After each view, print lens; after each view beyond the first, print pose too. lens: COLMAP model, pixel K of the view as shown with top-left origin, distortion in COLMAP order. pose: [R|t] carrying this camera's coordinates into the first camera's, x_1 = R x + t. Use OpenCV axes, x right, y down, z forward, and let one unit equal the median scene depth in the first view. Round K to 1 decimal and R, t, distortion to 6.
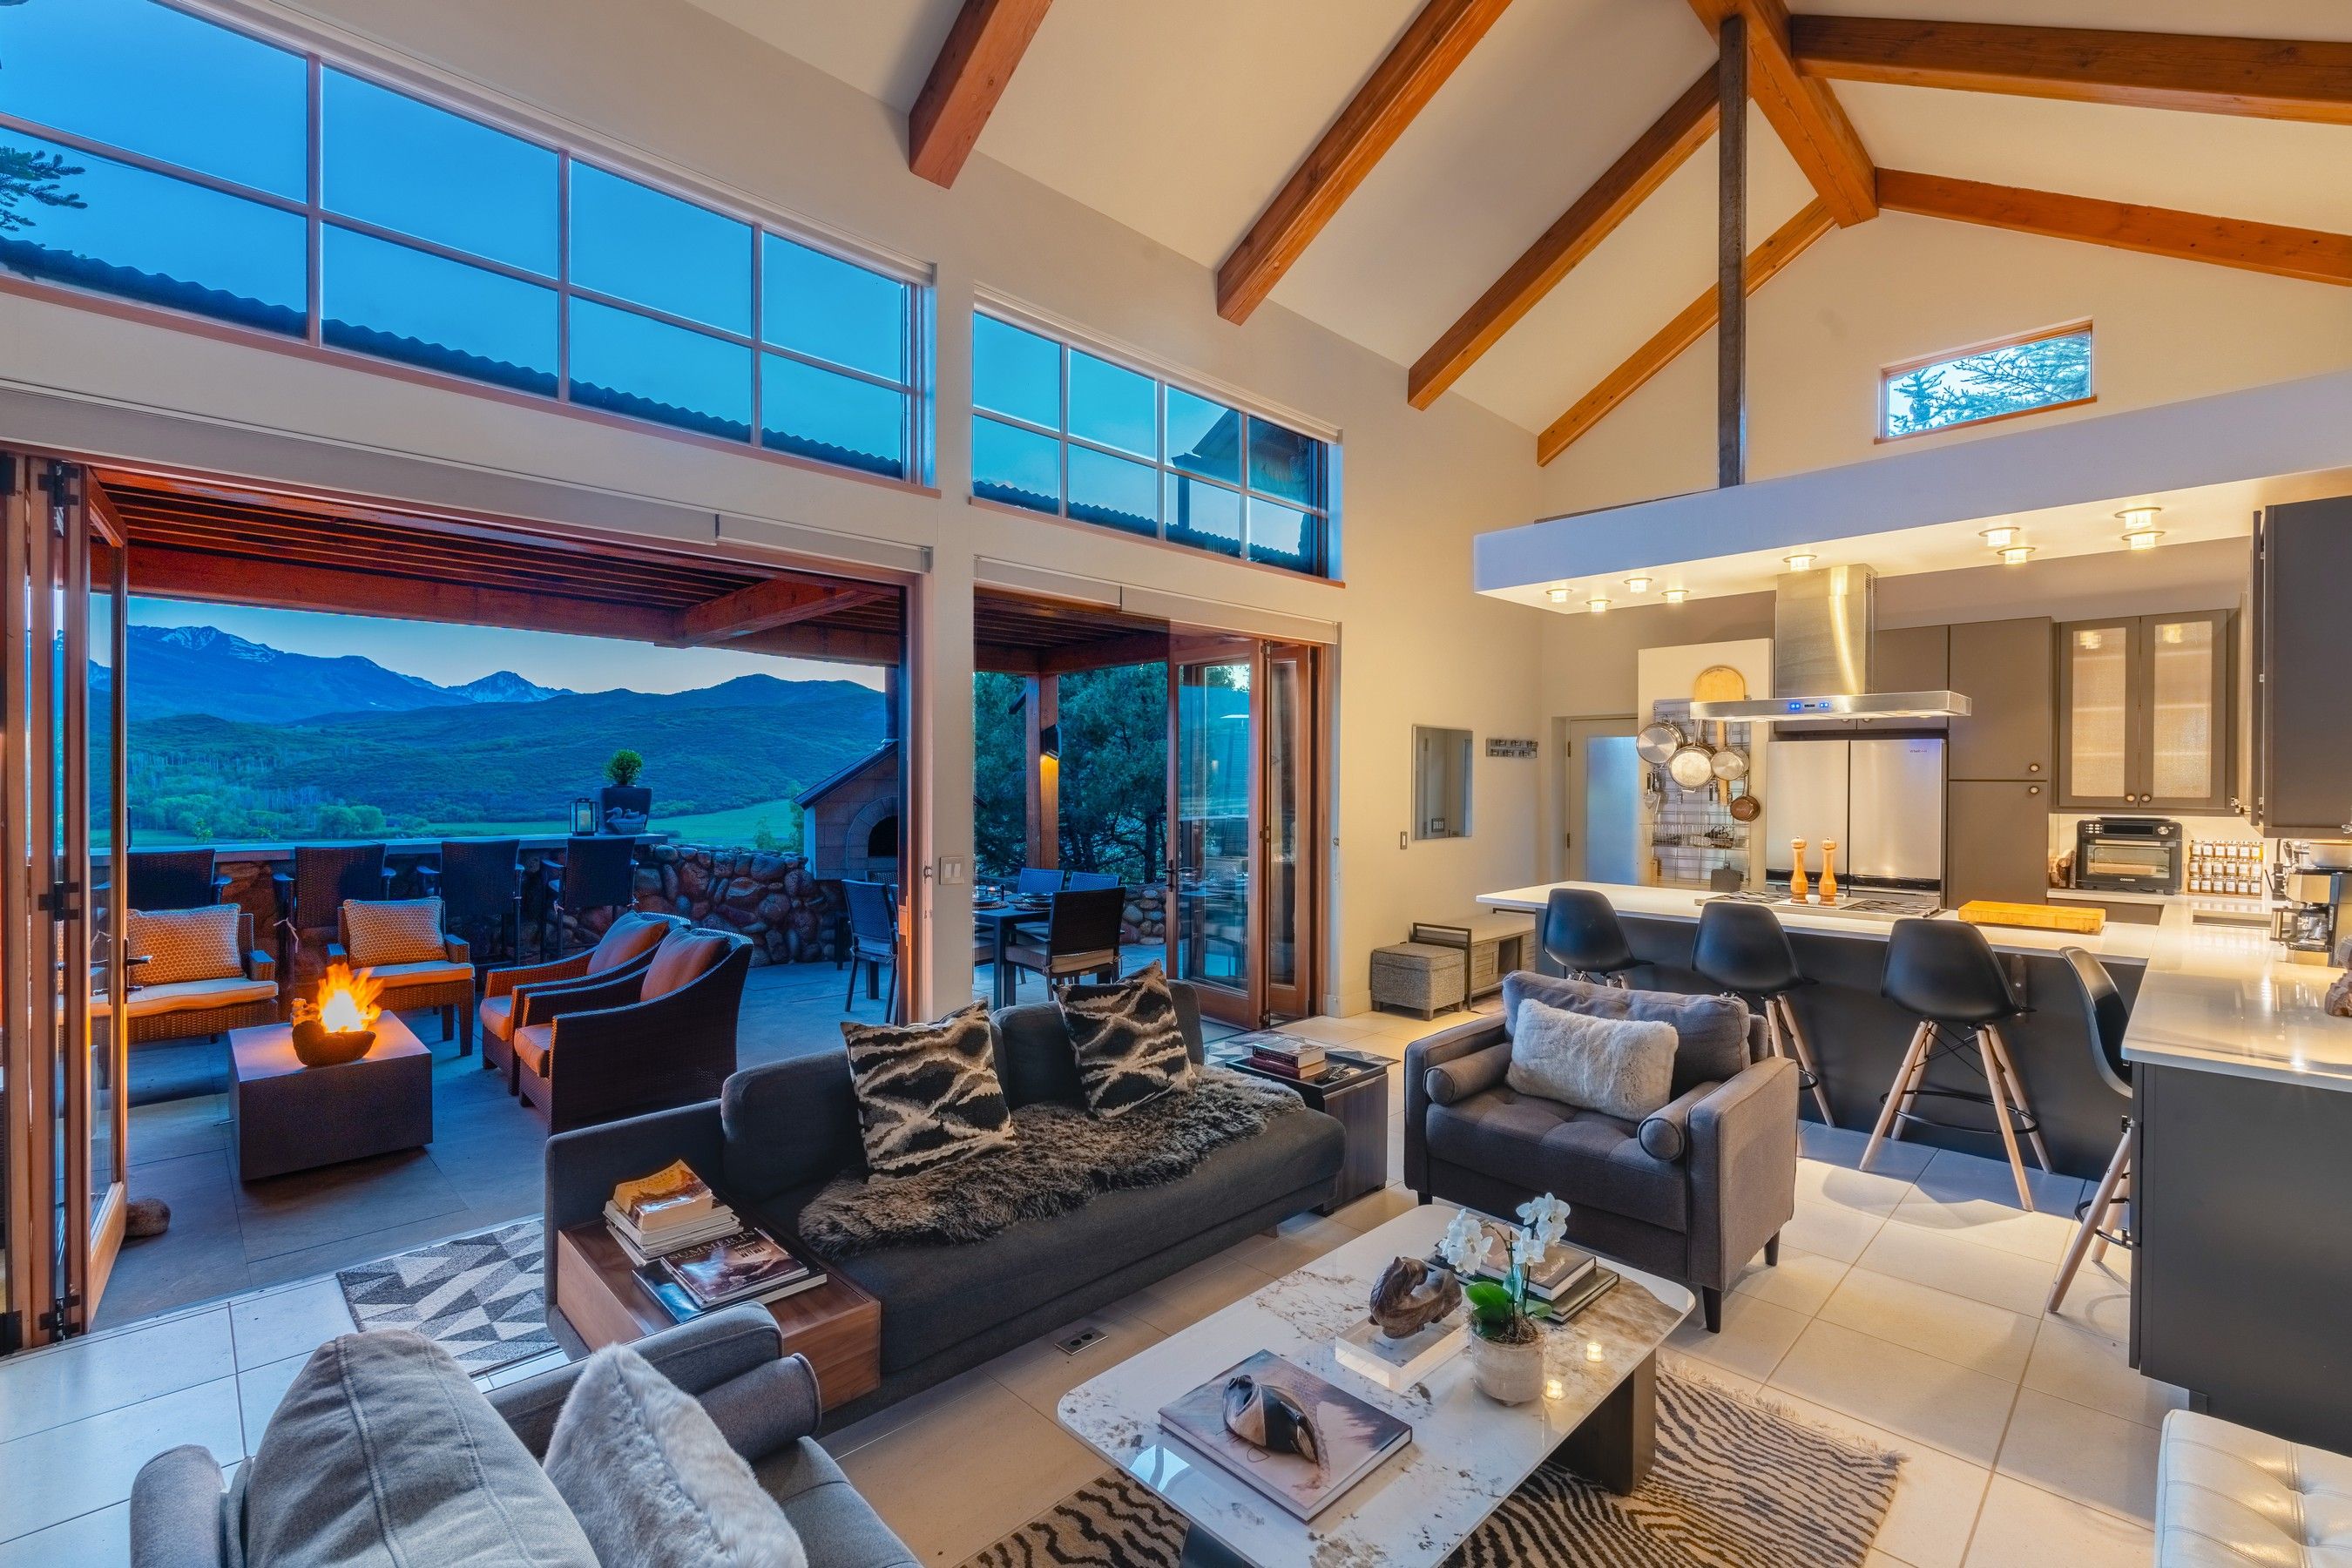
lens RADIAL K [[1023.5, 0, 1184.8], [0, 1023.5, 787.4], [0, 0, 1]] dist [-0.001165, 0.000076]
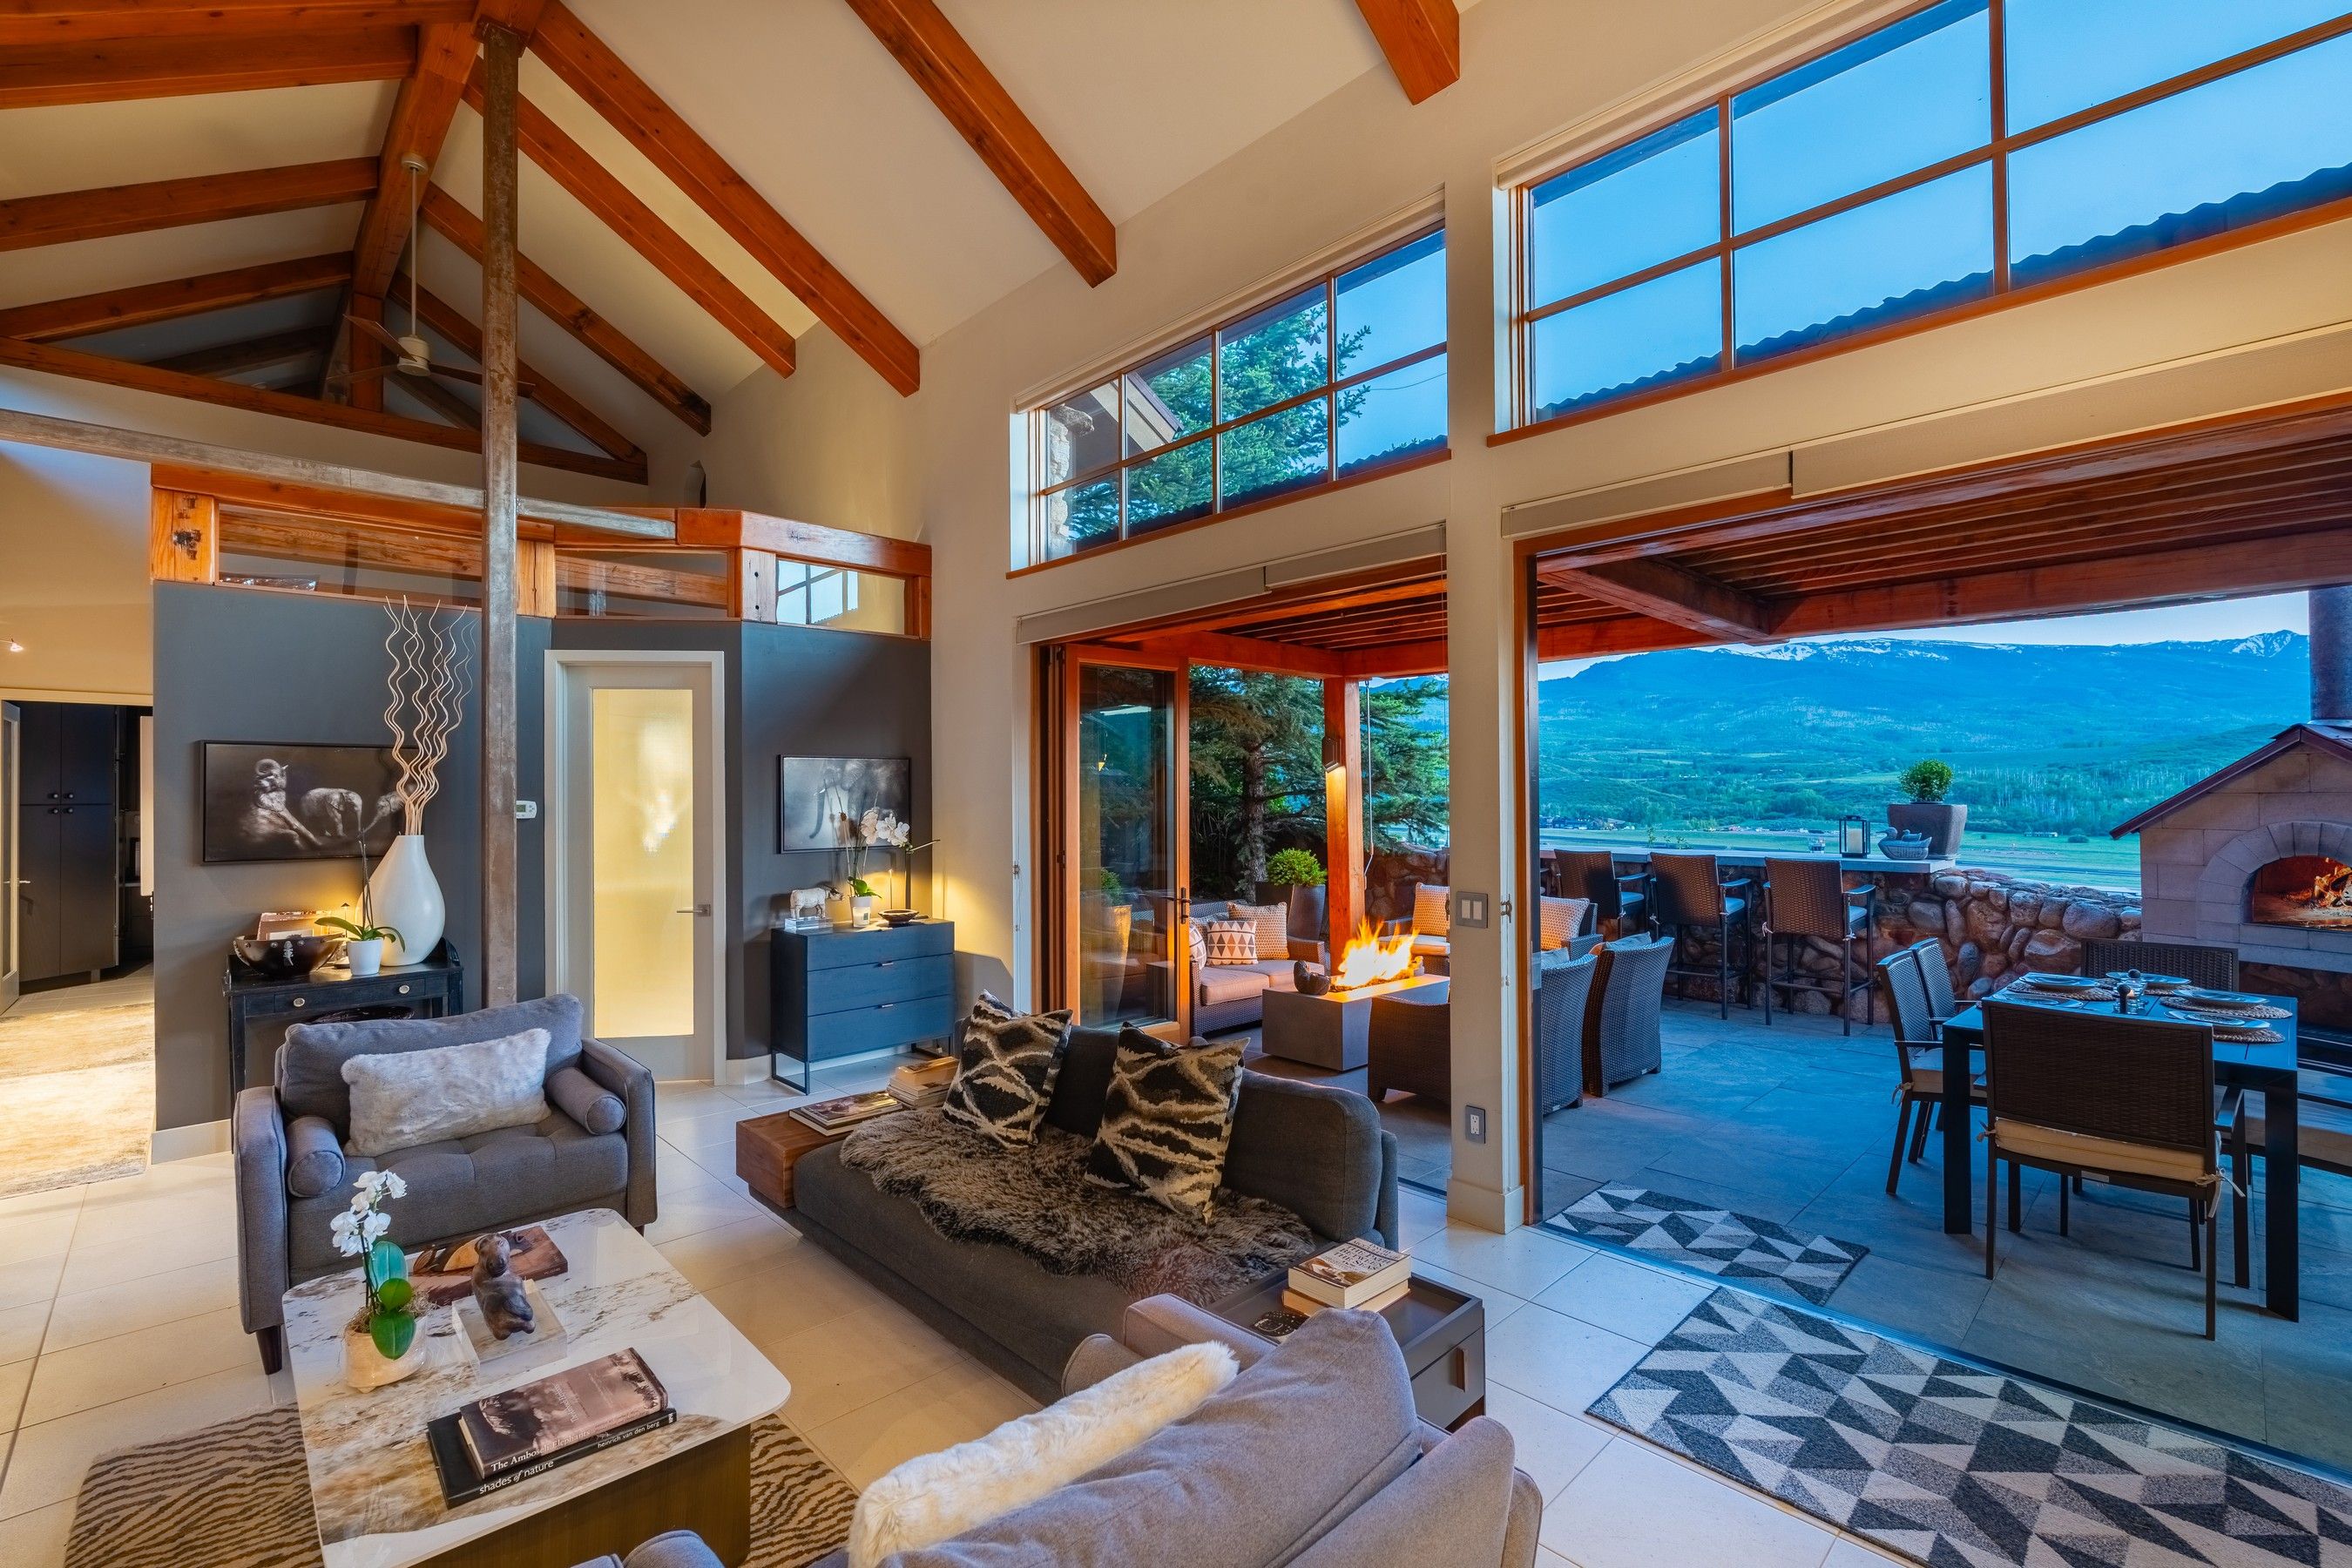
lens RADIAL K [[1023.5, 0, 1186.0], [0, 1023.5, 786.4], [0, 0, 1]] dist [-0.001165, 0.000076]
pose [[-0.006117, -0.010626, -0.999925, 0.304776], [-0.002972, 0.999939, -0.010608, -0.004197], [0.999977, 0.002907, -0.006148, 0.405270]]
